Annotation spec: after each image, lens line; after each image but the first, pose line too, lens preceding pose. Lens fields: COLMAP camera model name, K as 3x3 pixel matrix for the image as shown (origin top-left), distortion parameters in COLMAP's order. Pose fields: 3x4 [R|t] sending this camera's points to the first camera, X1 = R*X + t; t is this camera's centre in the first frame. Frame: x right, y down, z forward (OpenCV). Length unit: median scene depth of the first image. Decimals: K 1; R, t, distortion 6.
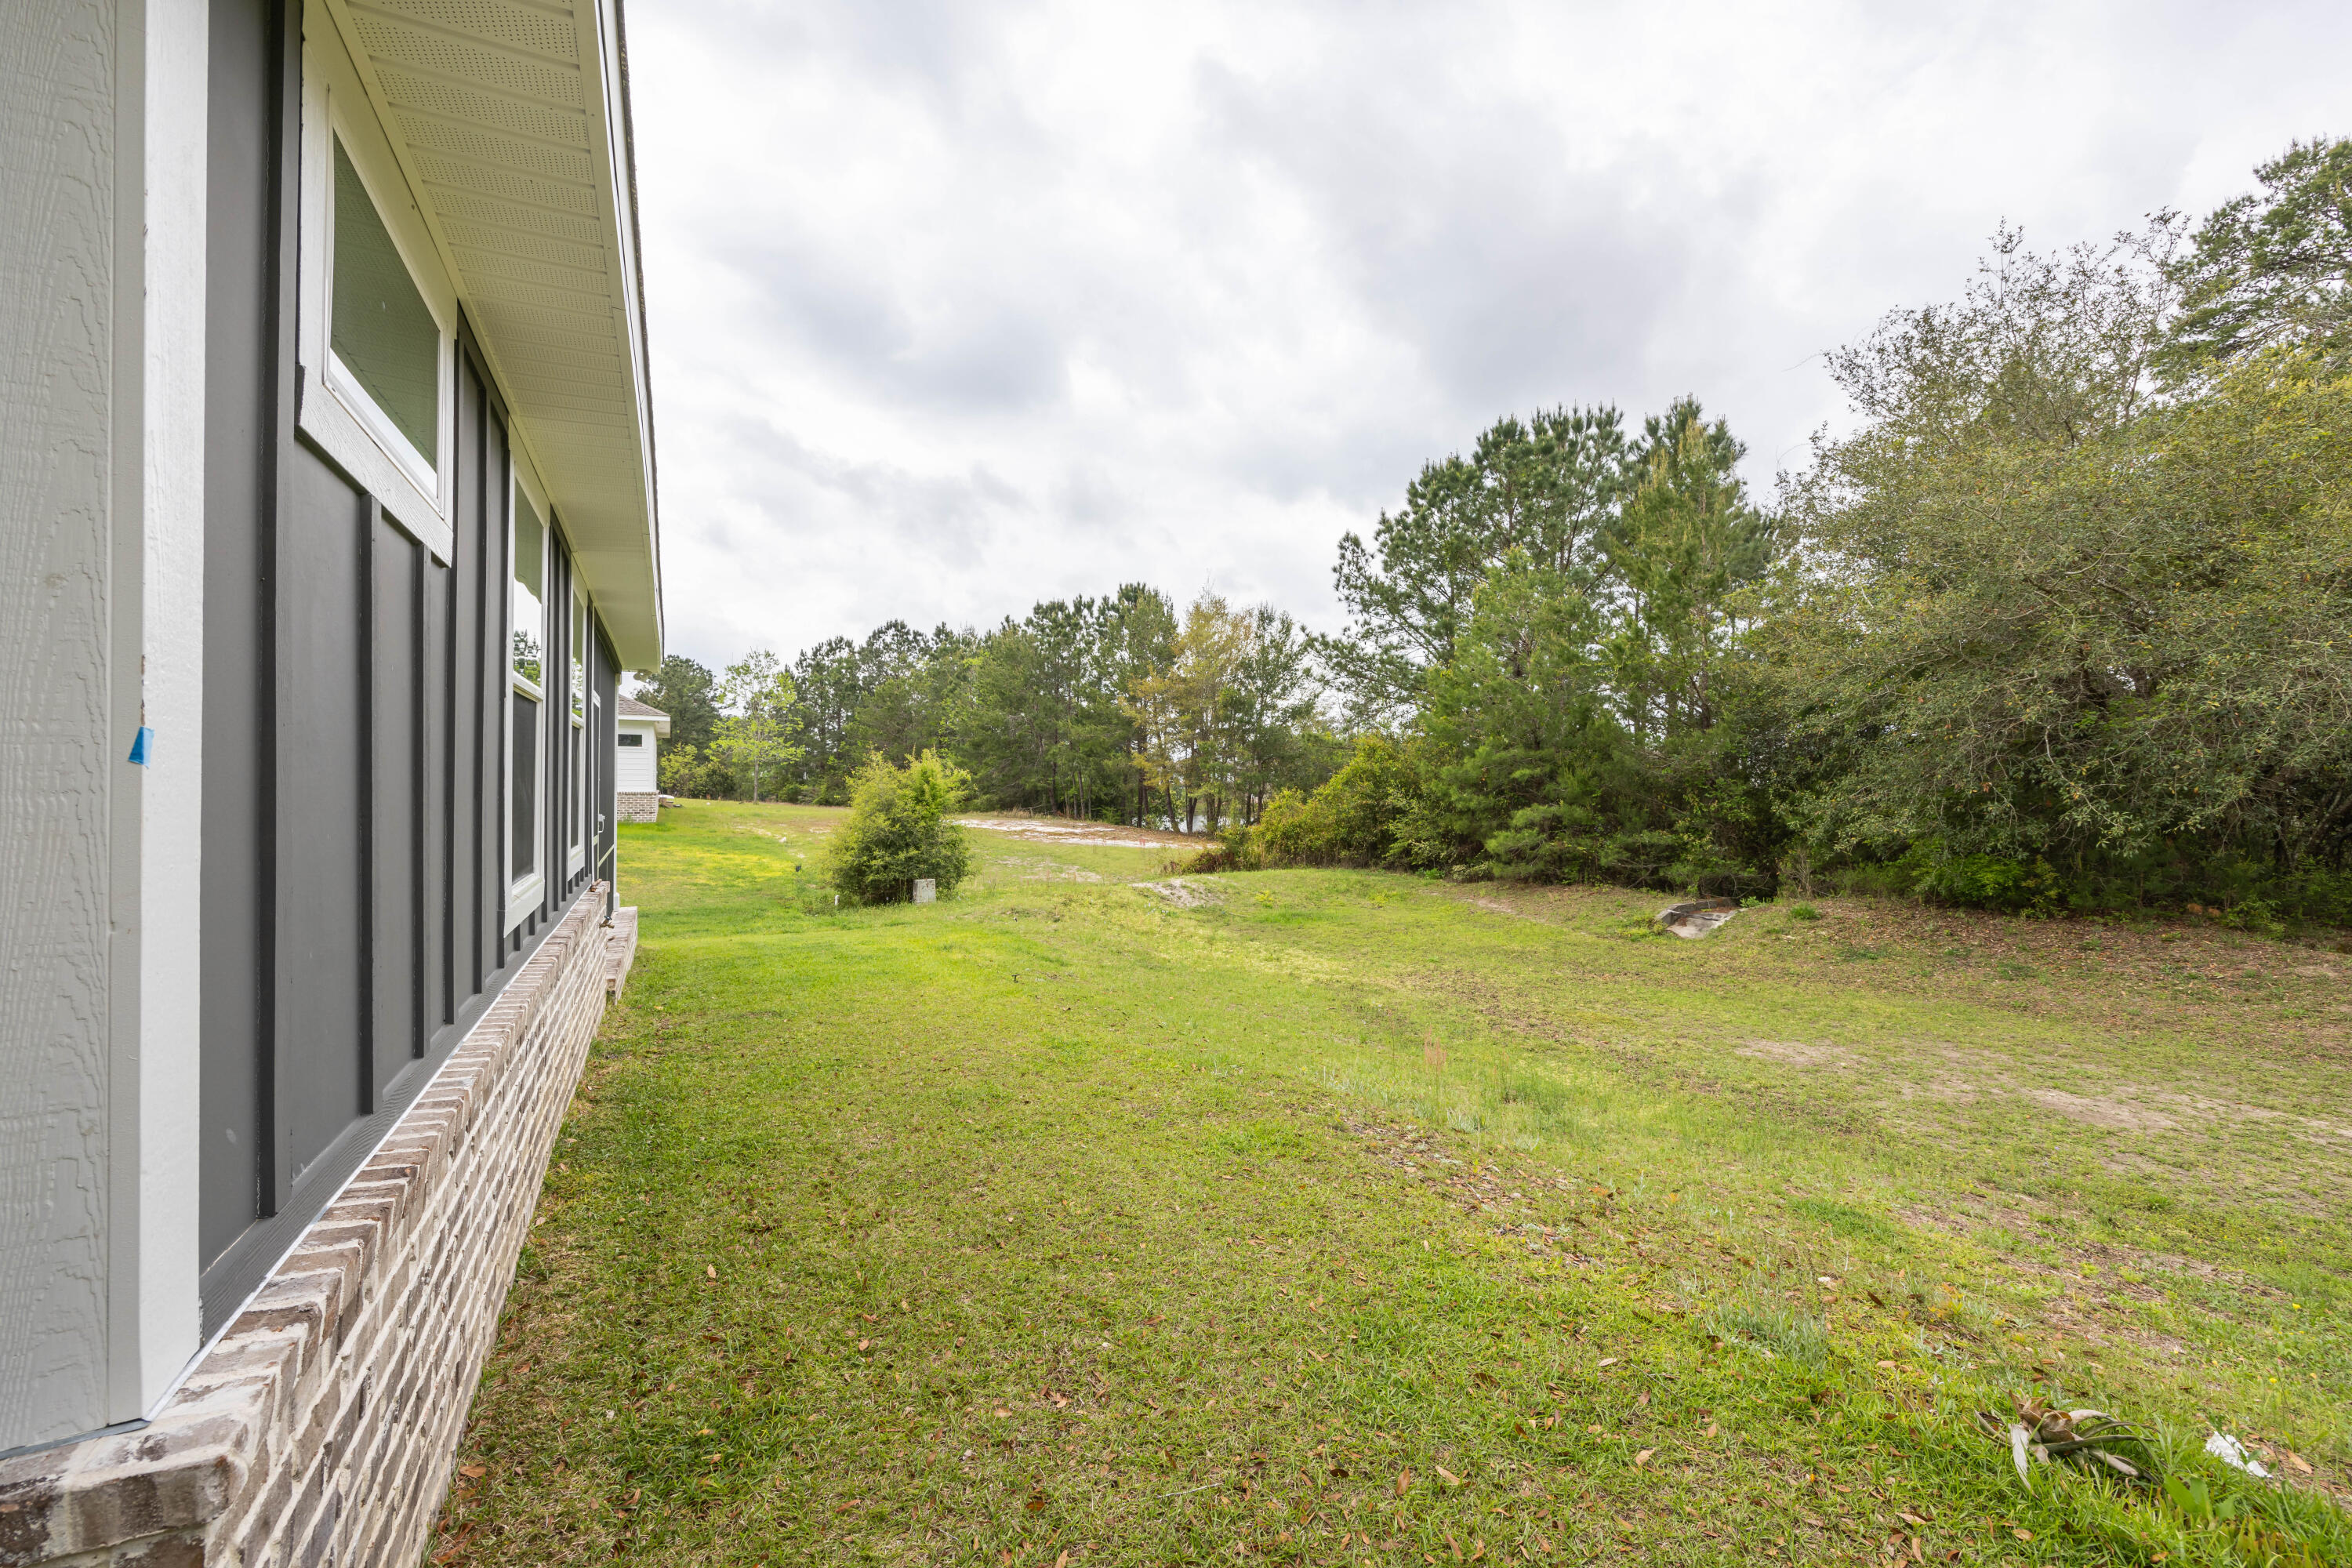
lens RADIAL K [[953.6, 0, 1181.2], [0, 953.6, 784.9], [0, 0, 1]] dist [-0.002430, 0.001064]
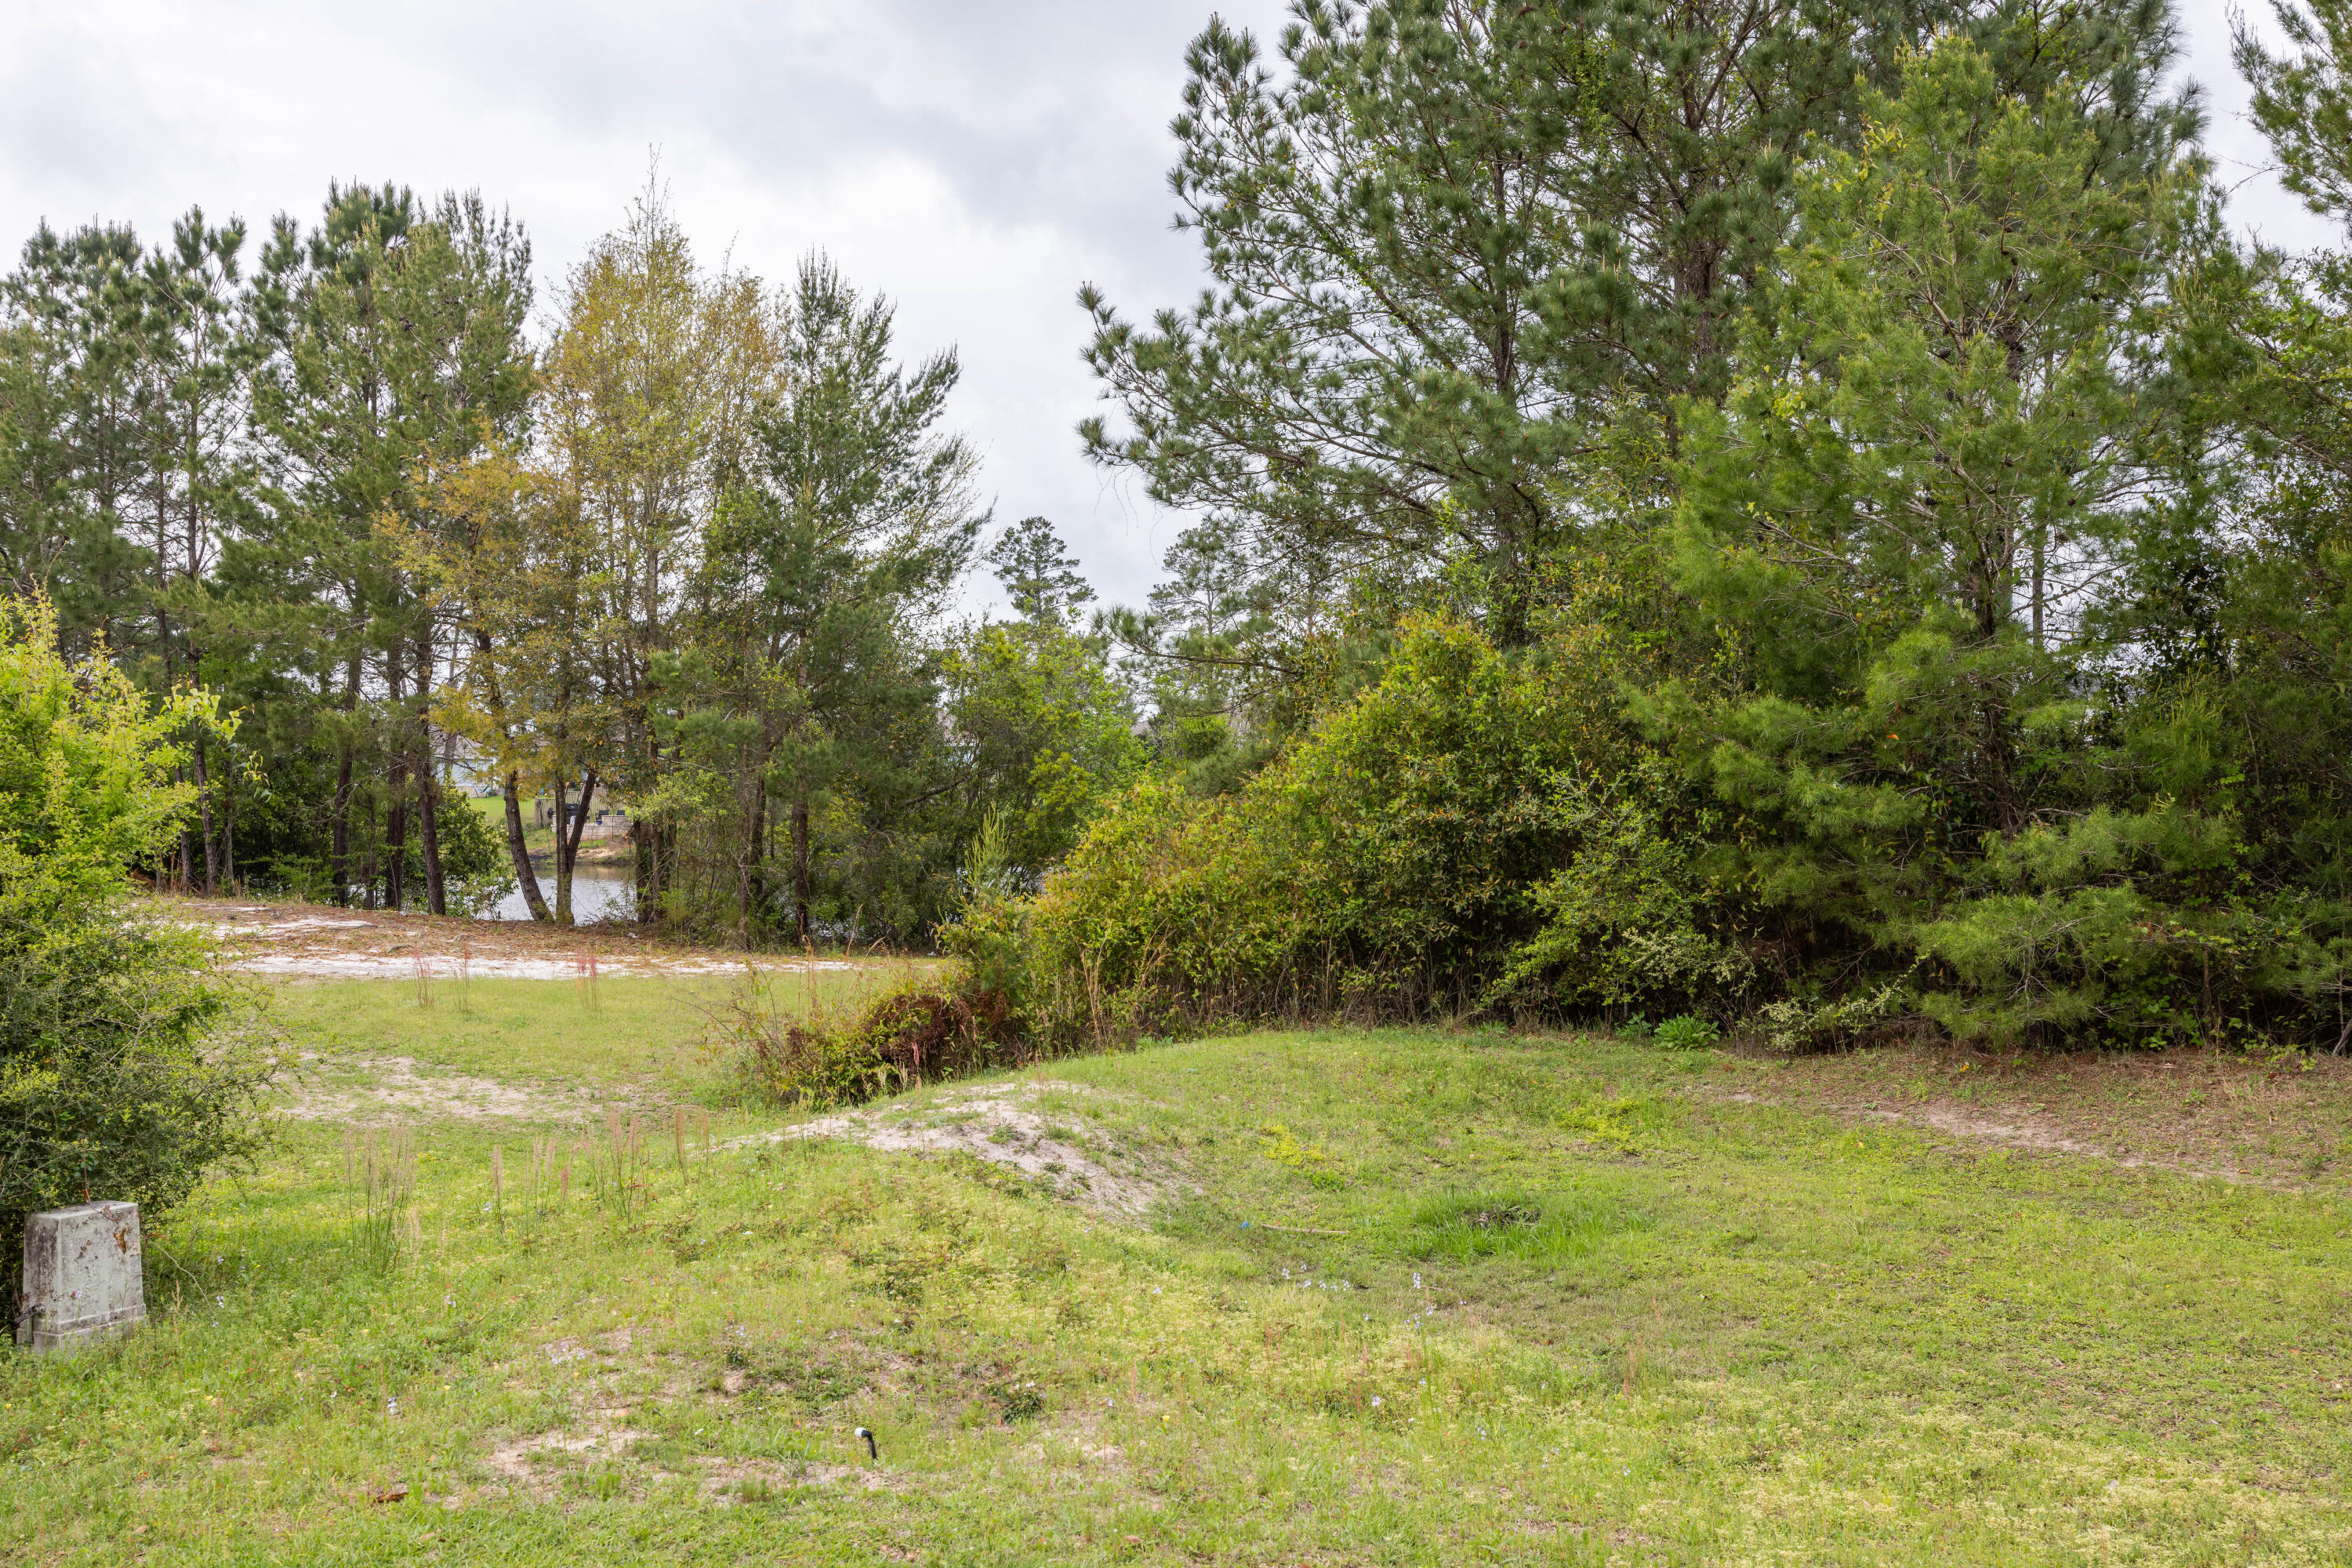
lens RADIAL K [[2239.3, 0, 1190.0], [0, 2239.3, 783.4], [0, 0, 1]] dist [-0.006820, 0.000000]
pose [[0.926858, -0.009403, 0.375294, -0.130566], [0.011075, 0.999936, -0.002298, 0.006233], [-0.375248, 0.006286, 0.926903, 0.264126]]
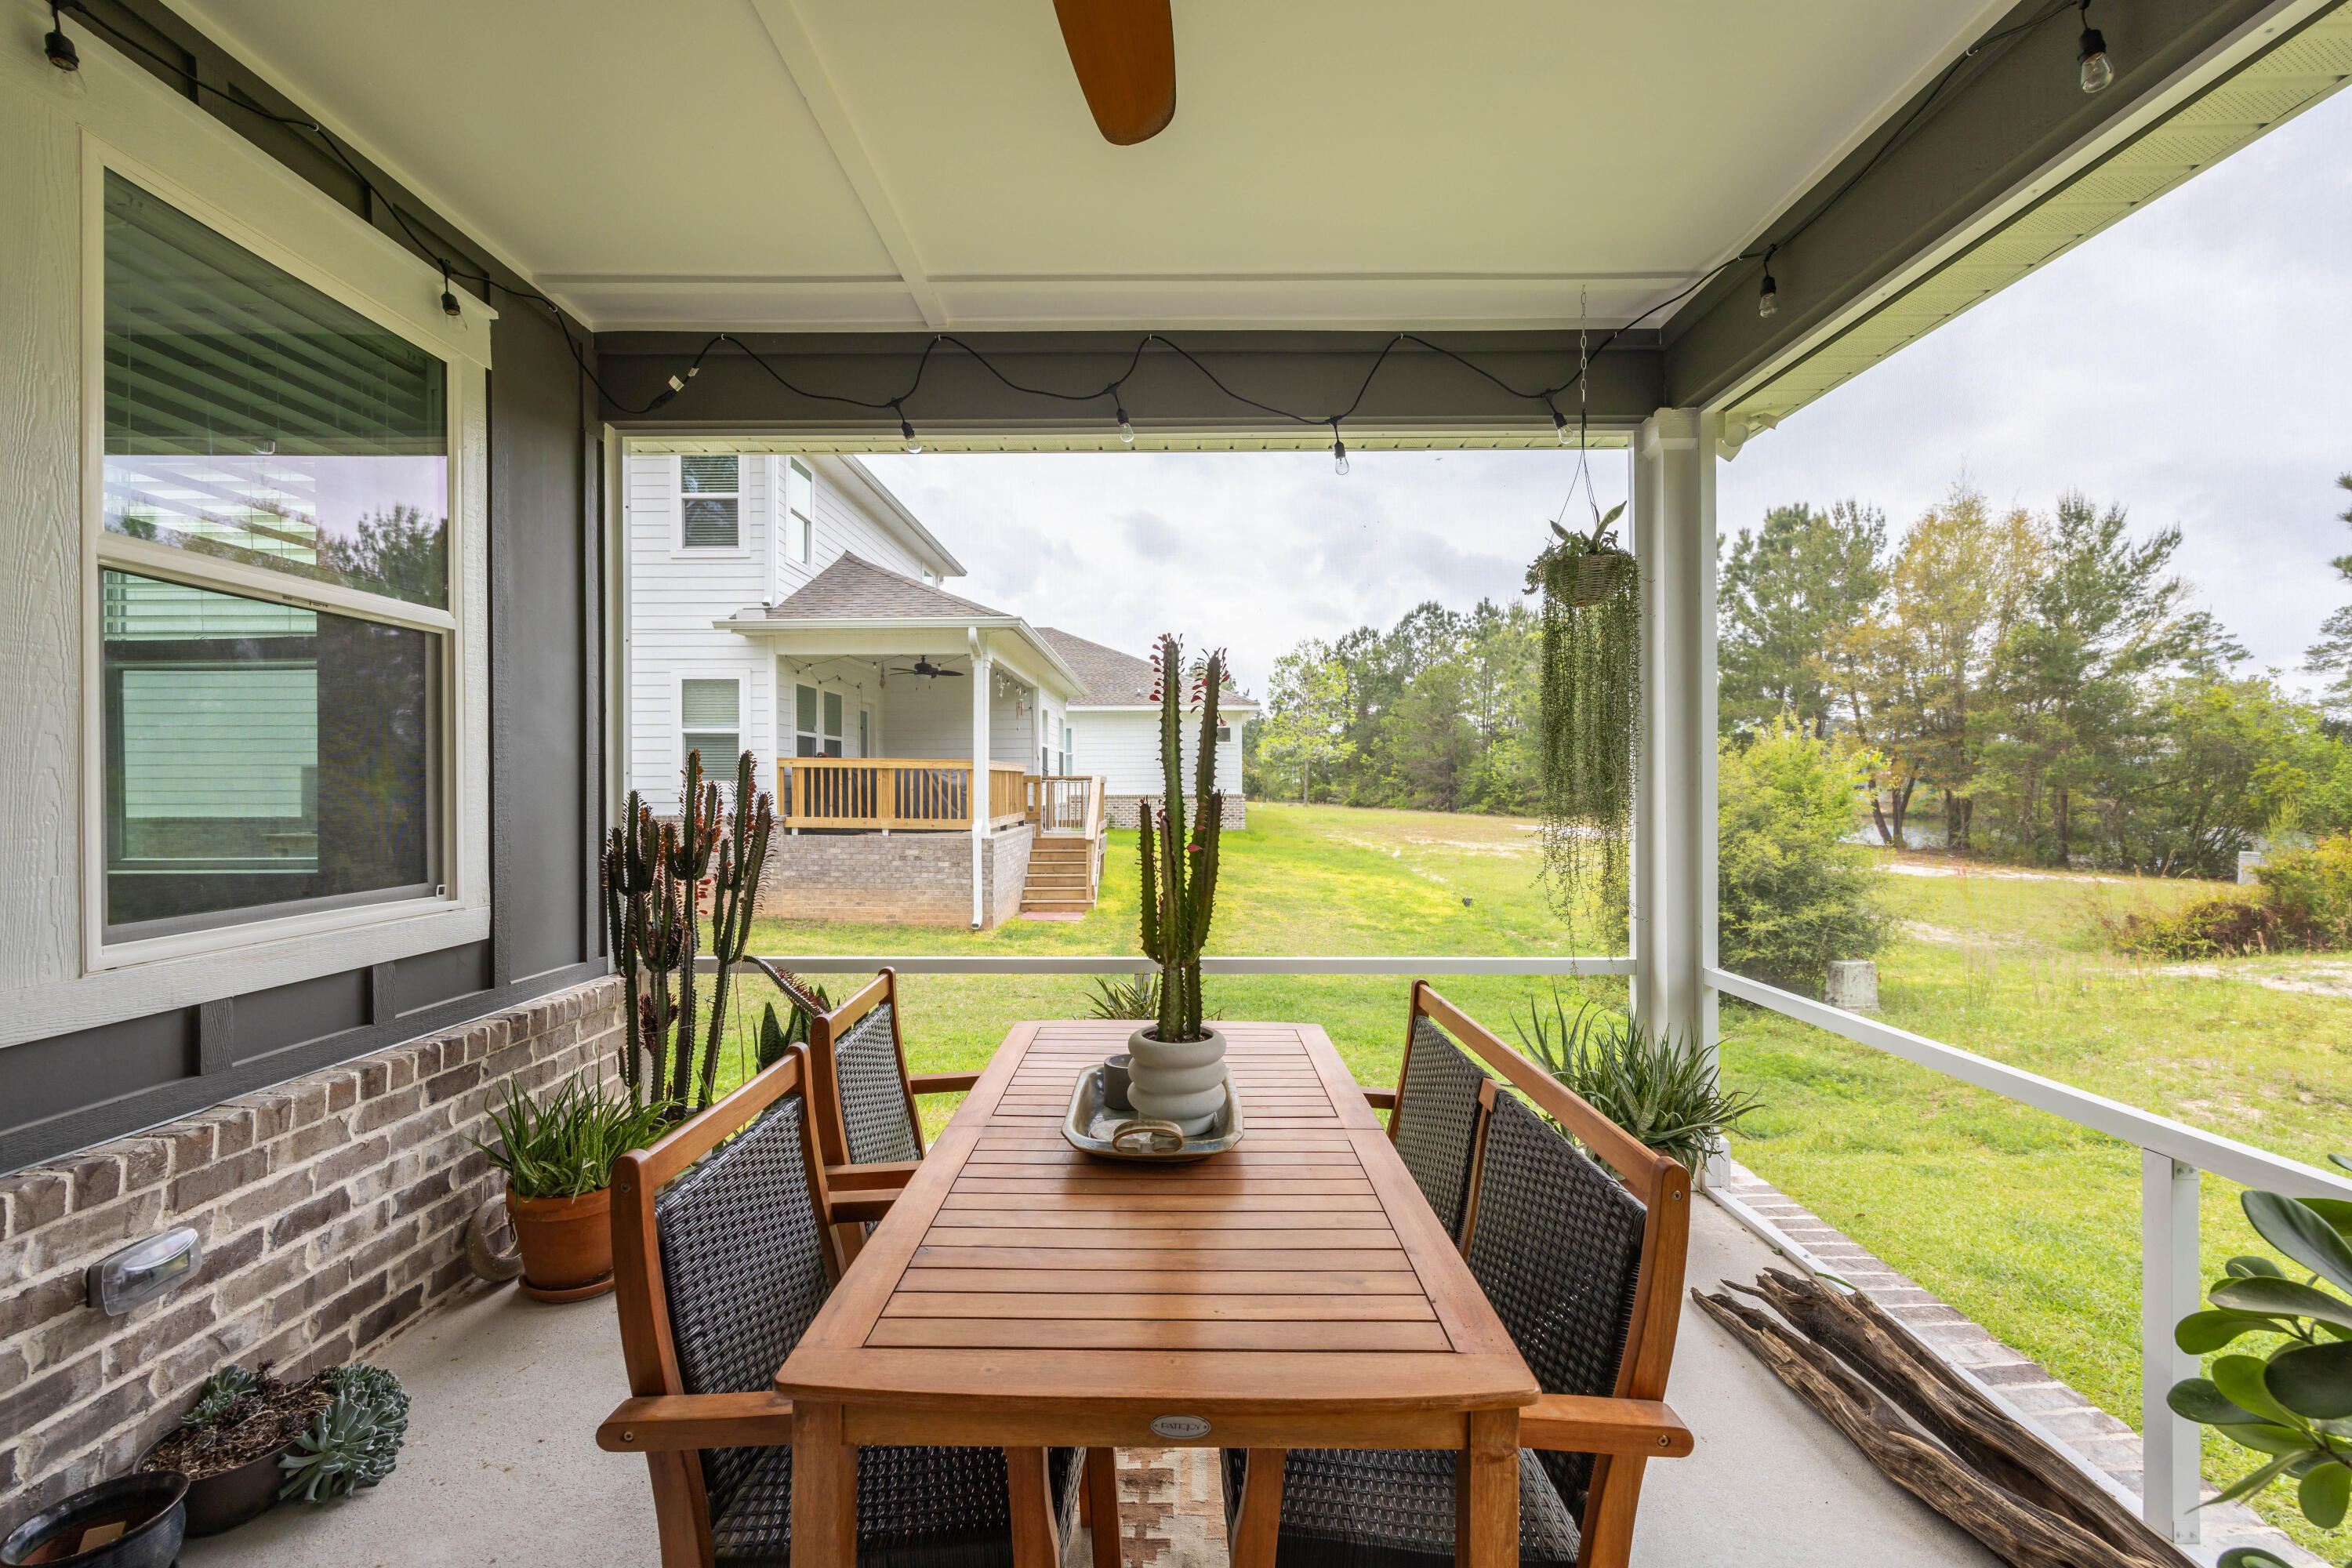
lens RADIAL K [[953.6, 0, 1177.8], [0, 953.6, 780.4], [0, 0, 1]] dist [-0.002430, 0.001064]
pose [[0.881736, -0.012358, -0.471582, -0.197815], [0.010031, 0.999922, -0.007447, 0.001065], [0.471637, 0.001835, 0.881791, 0.215915]]
